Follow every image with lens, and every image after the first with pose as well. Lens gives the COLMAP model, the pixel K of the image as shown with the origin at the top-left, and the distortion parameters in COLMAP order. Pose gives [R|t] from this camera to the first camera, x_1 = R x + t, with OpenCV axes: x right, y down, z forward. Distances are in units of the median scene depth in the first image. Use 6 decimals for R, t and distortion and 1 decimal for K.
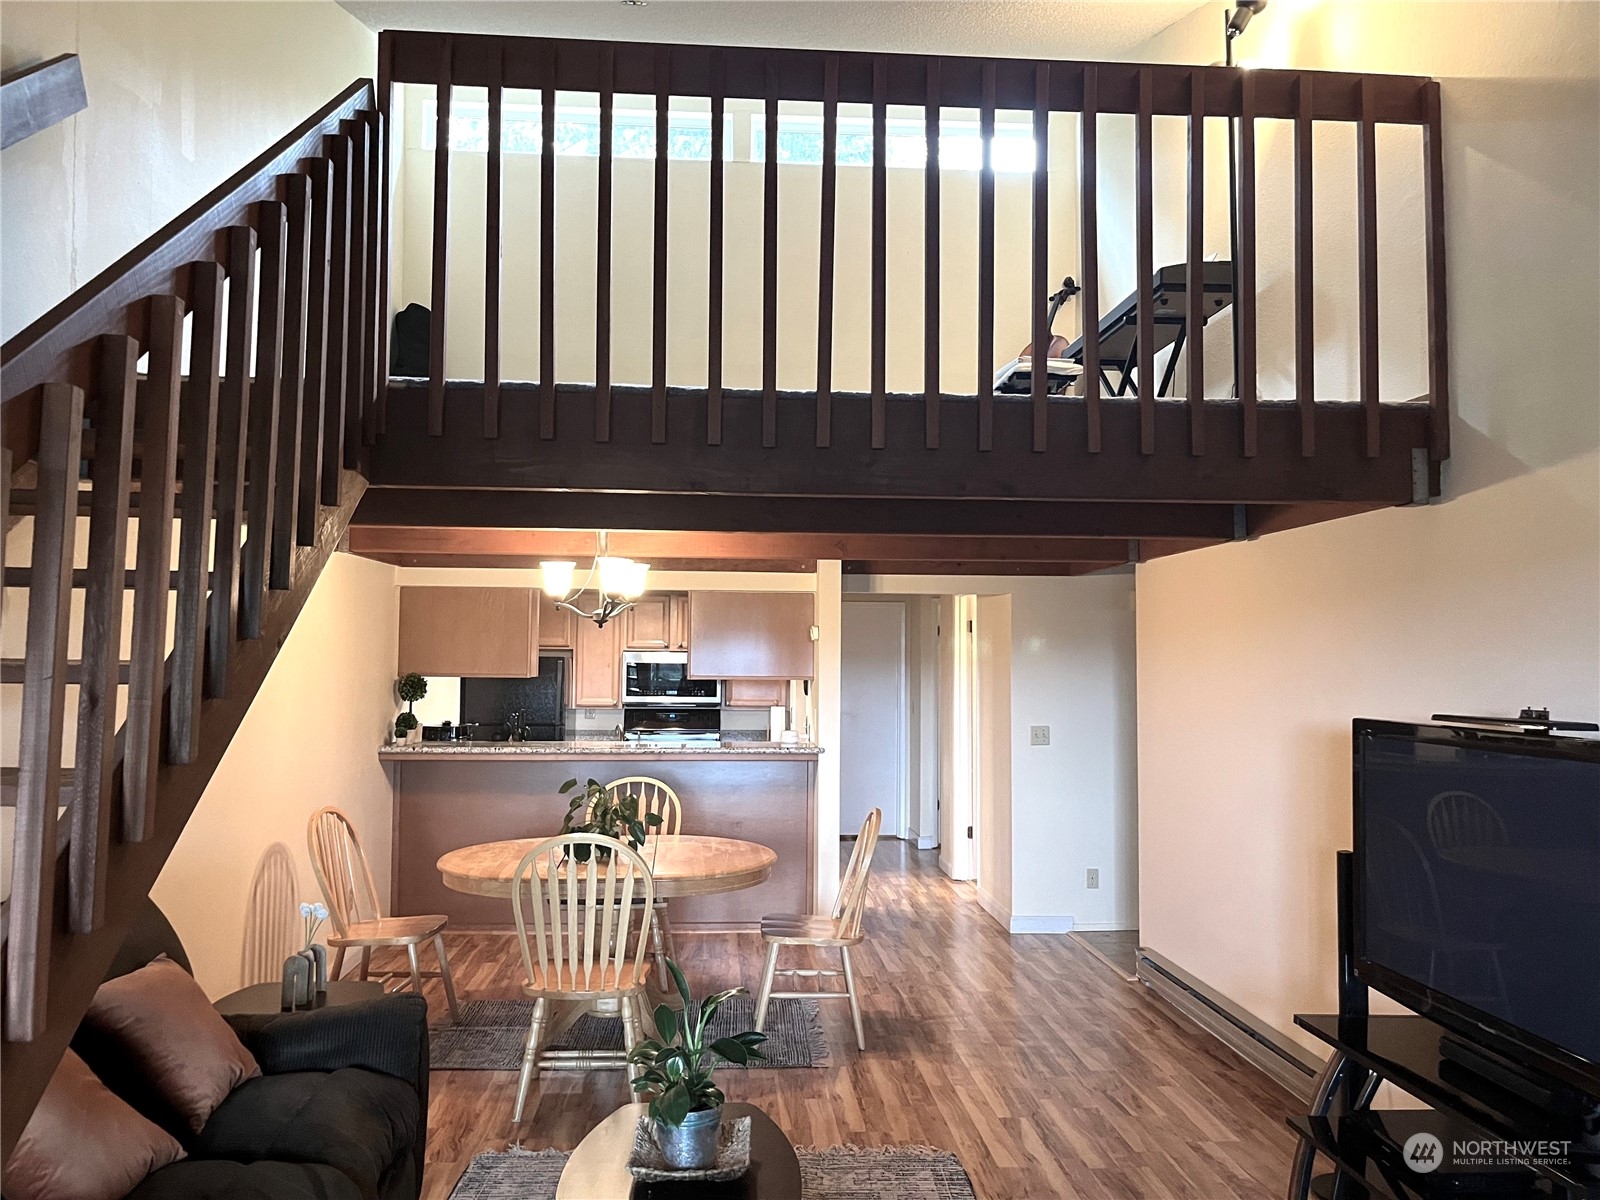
lens RADIAL K [[1213.0, 0, 795.9], [0, 1213.0, 608.6], [0, 0, 1]] dist [0.037150, -0.064077]
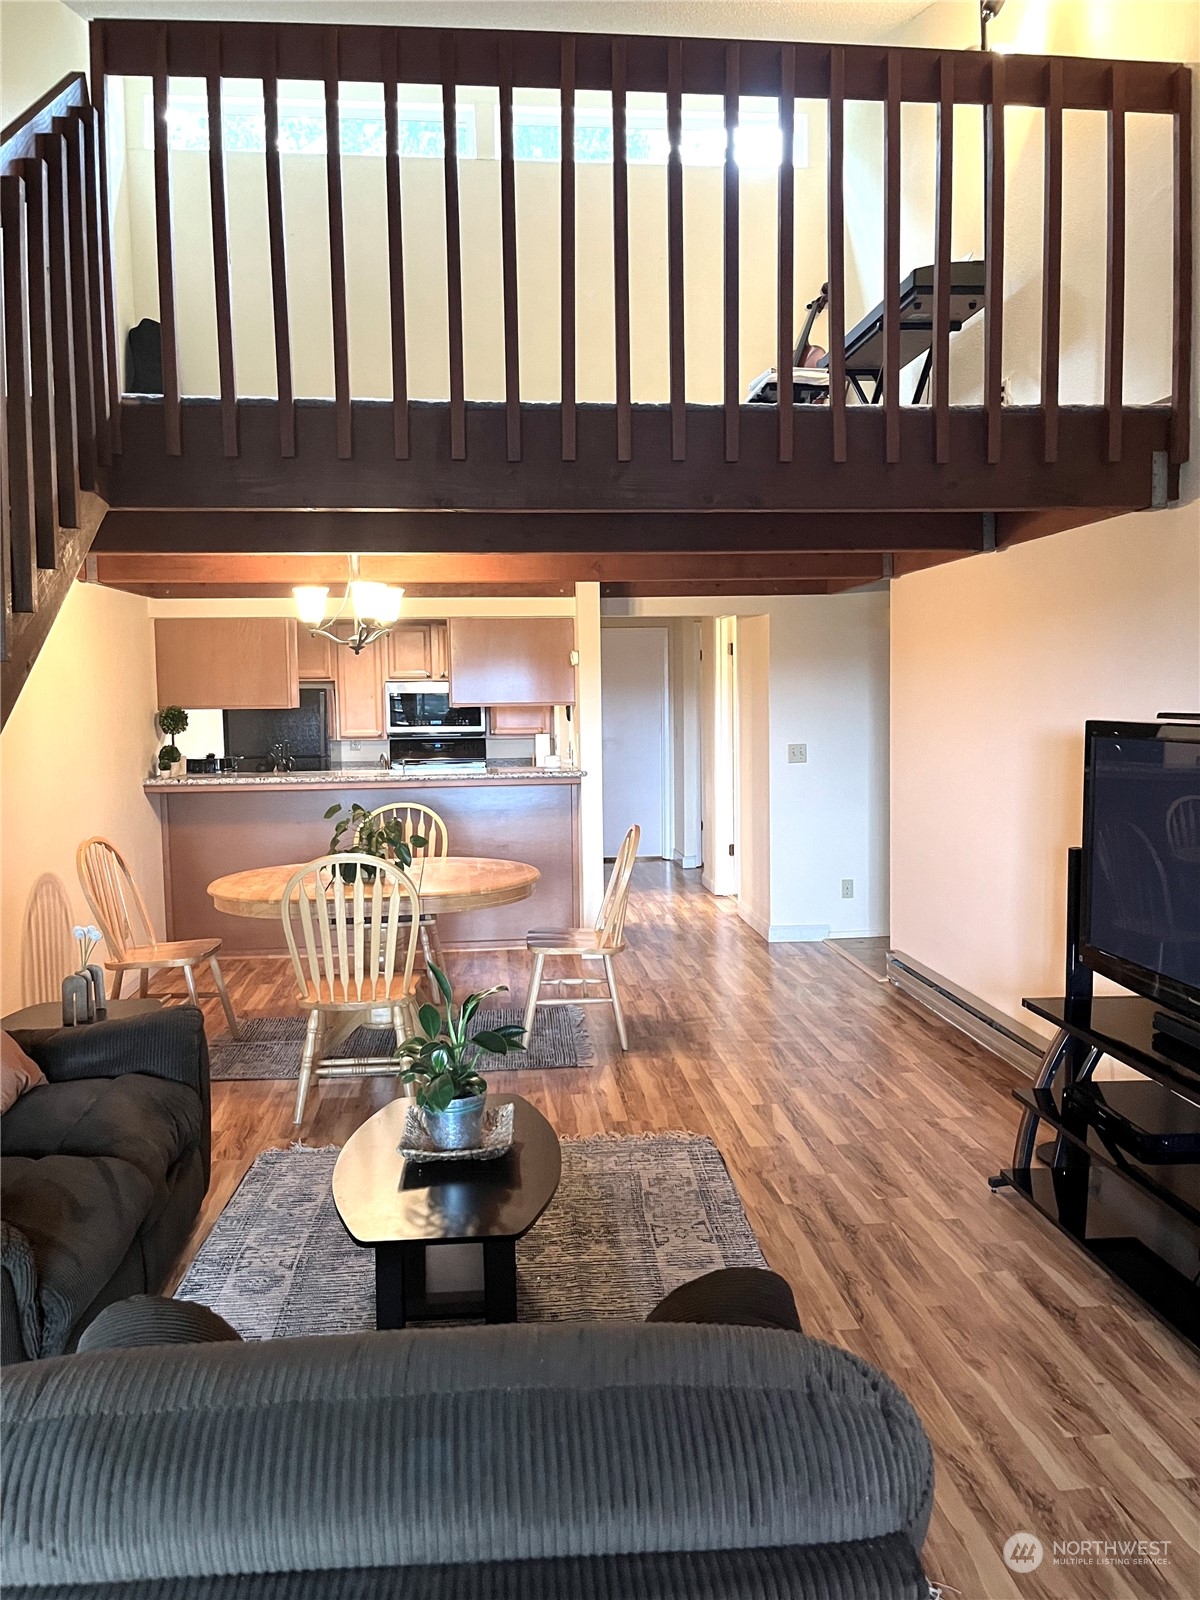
lens RADIAL K [[1213.0, 0, 604.3], [0, 1213.0, 797.8], [0, 0, 1]] dist [0.037150, -0.064077]
pose [[0.999232, -0.025647, 0.029626, 0.010434], [0.021615, 0.991383, 0.129197, 0.008706], [-0.032684, -0.128458, 0.991176, -0.015624]]
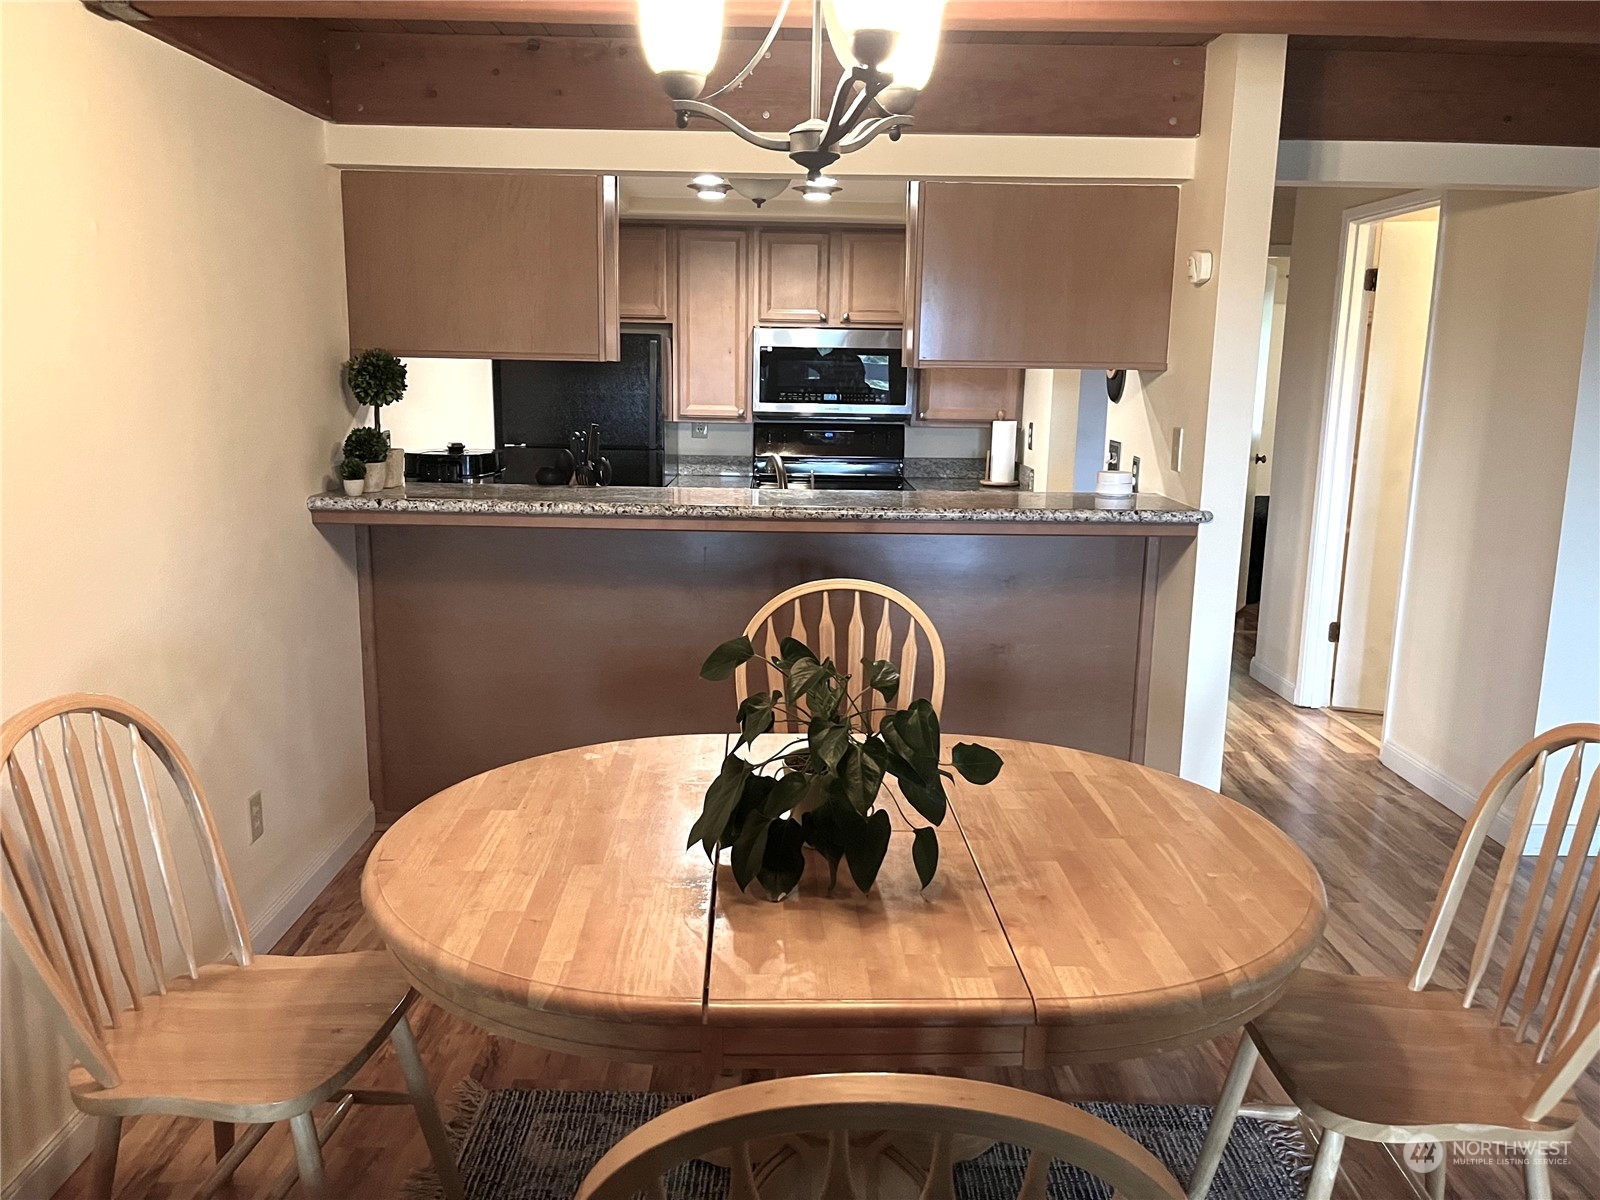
lens RADIAL K [[1213.0, 0, 795.9], [0, 1213.0, 608.6], [0, 0, 1]] dist [0.037150, -0.064077]
pose [[0.998040, 0.018832, -0.059672, -0.154404], [-0.004220, 0.971720, 0.236100, 0.053049], [0.062430, -0.235385, 0.969895, 0.702637]]
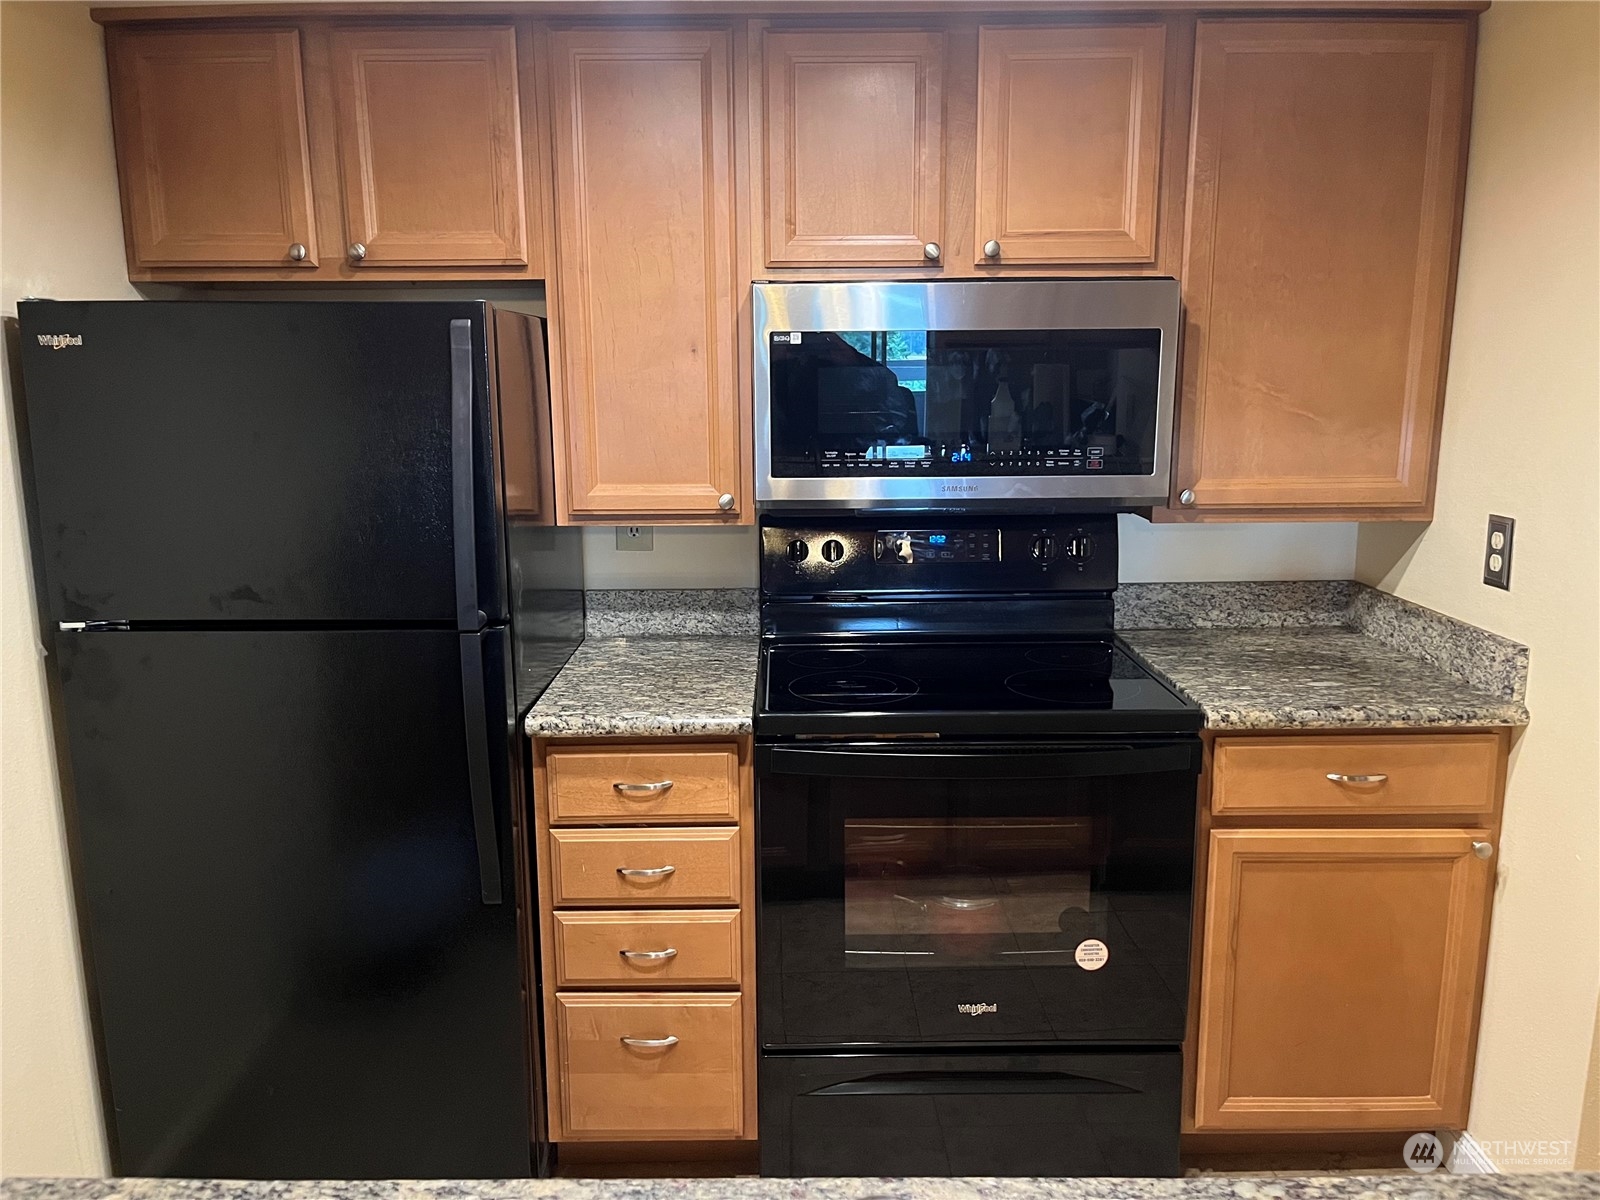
lens RADIAL K [[1213.0, 0, 795.9], [0, 1213.0, 608.6], [0, 0, 1]] dist [0.037150, -0.064077]
pose [[0.997873, -0.004471, -0.065042, -0.224205], [0.018523, 0.975978, 0.217082, 0.086018], [0.062509, -0.217825, 0.973984, 1.426148]]
